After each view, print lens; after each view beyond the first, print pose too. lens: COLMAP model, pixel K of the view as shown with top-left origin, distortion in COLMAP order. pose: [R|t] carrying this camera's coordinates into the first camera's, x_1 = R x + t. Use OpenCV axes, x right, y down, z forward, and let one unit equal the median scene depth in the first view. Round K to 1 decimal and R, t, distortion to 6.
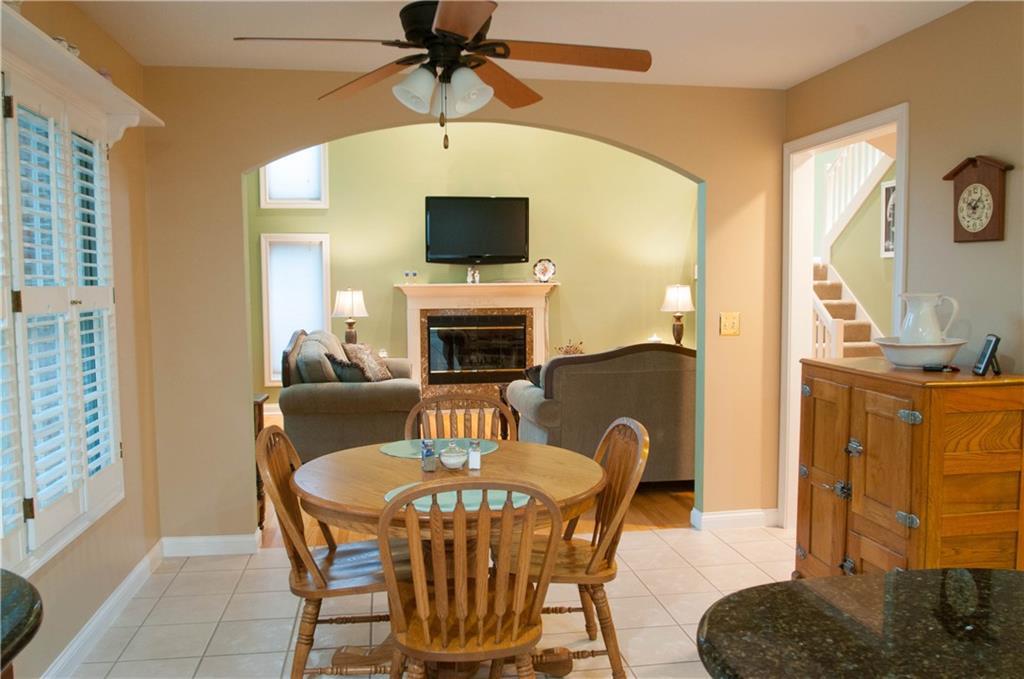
lens RADIAL K [[797.6, 0, 508.3], [0, 797.6, 340.9], [0, 0, 1]] dist [-0.060605, -0.004900]
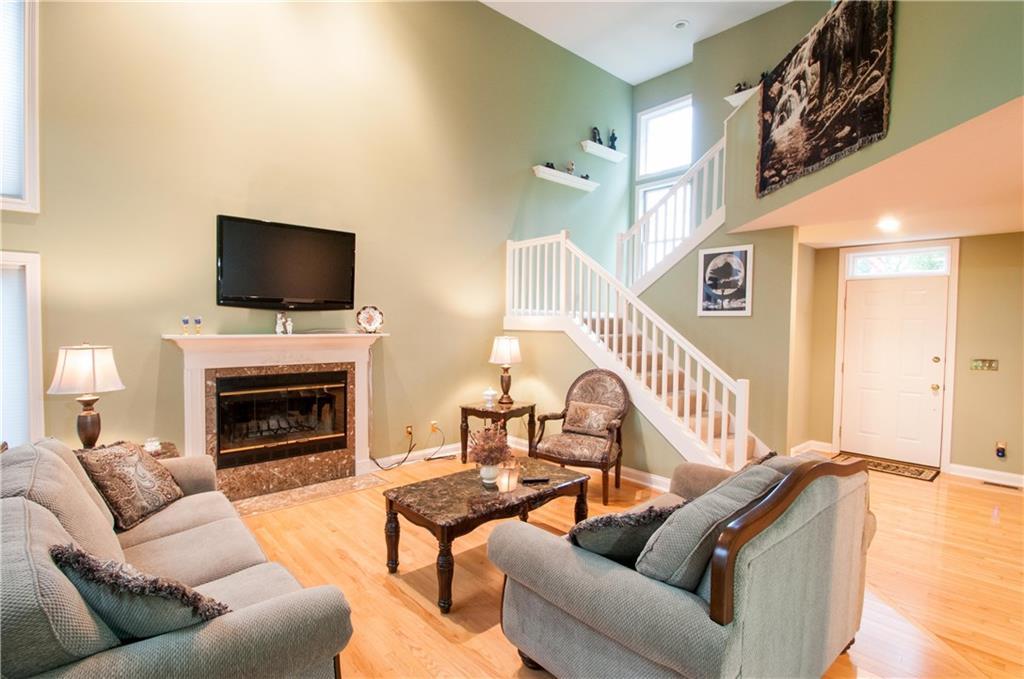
lens RADIAL K [[491.7, 0, 508.8], [0, 491.7, 340.4], [0, 0, 1]] dist [-0.005724, -0.006176]
pose [[0.843514, -0.001598, 0.537105, -0.118958], [0.019189, 0.999447, -0.027163, -0.049089], [-0.536764, 0.033219, 0.843078, 0.477779]]
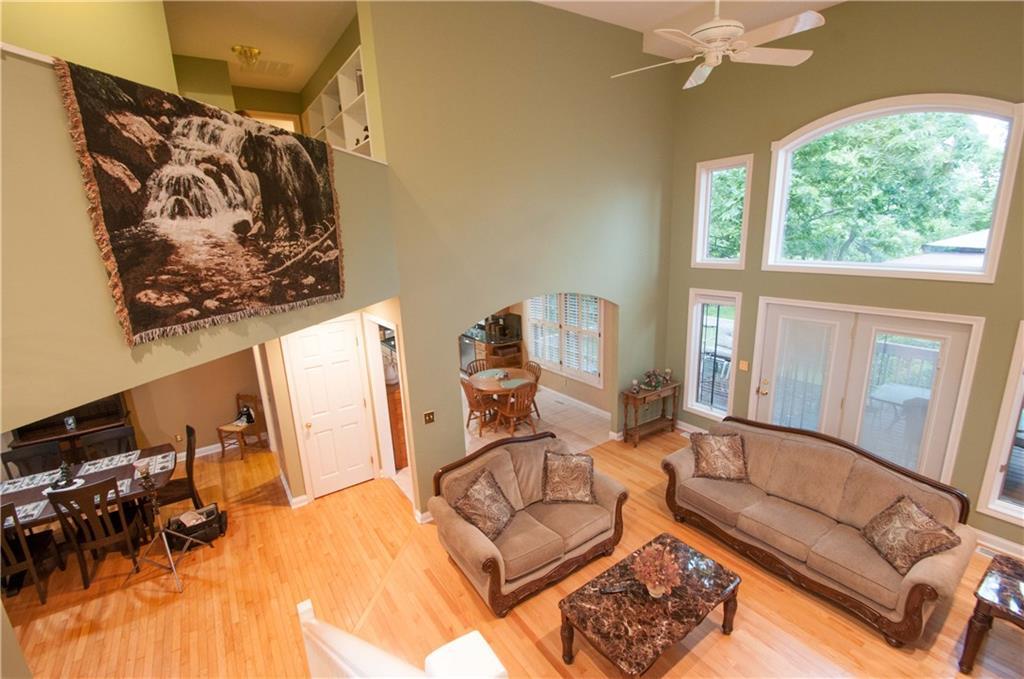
lens RADIAL K [[447.9, 0, 500.4], [0, 447.9, 343.7], [0, 0, 1]] dist [-0.005287, -0.001732]
pose [[-0.908459, 0.150382, -0.389985, 0.287847], [0.024385, 0.950514, 0.309723, -0.260930], [0.417263, 0.271861, -0.867170, 1.000134]]
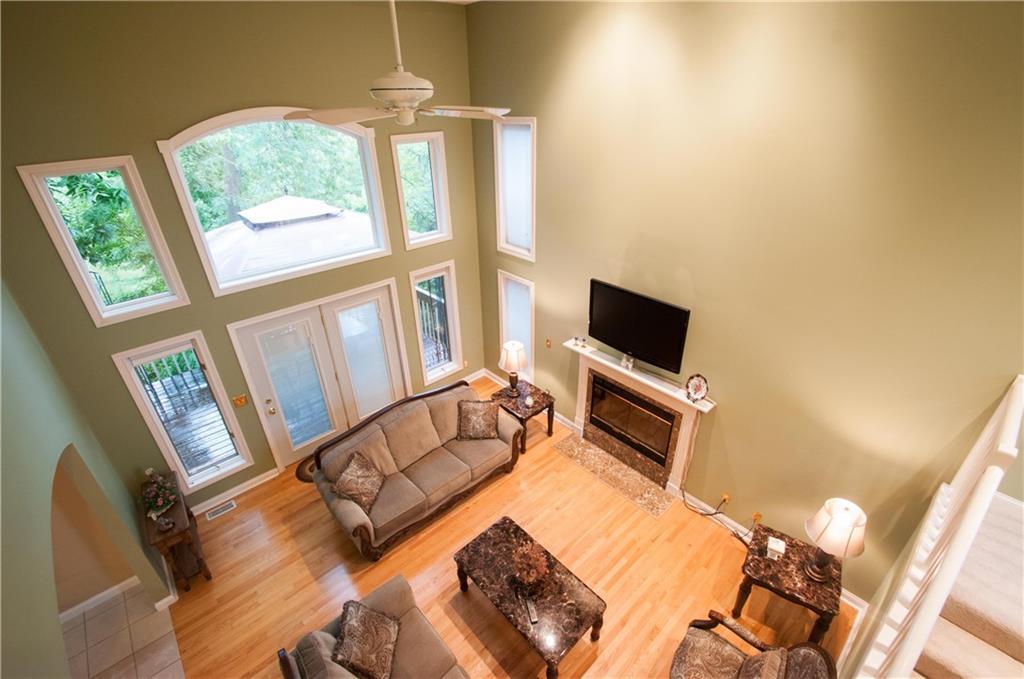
lens RADIAL K [[447.9, 0, 504.9], [0, 447.9, 338.8], [0, 0, 1]] dist [-0.005287, -0.001732]
pose [[0.533068, 0.402337, -0.744288, 0.283754], [-0.037755, 0.890133, 0.454135, -0.361344], [0.845230, -0.213984, 0.489691, 0.609106]]
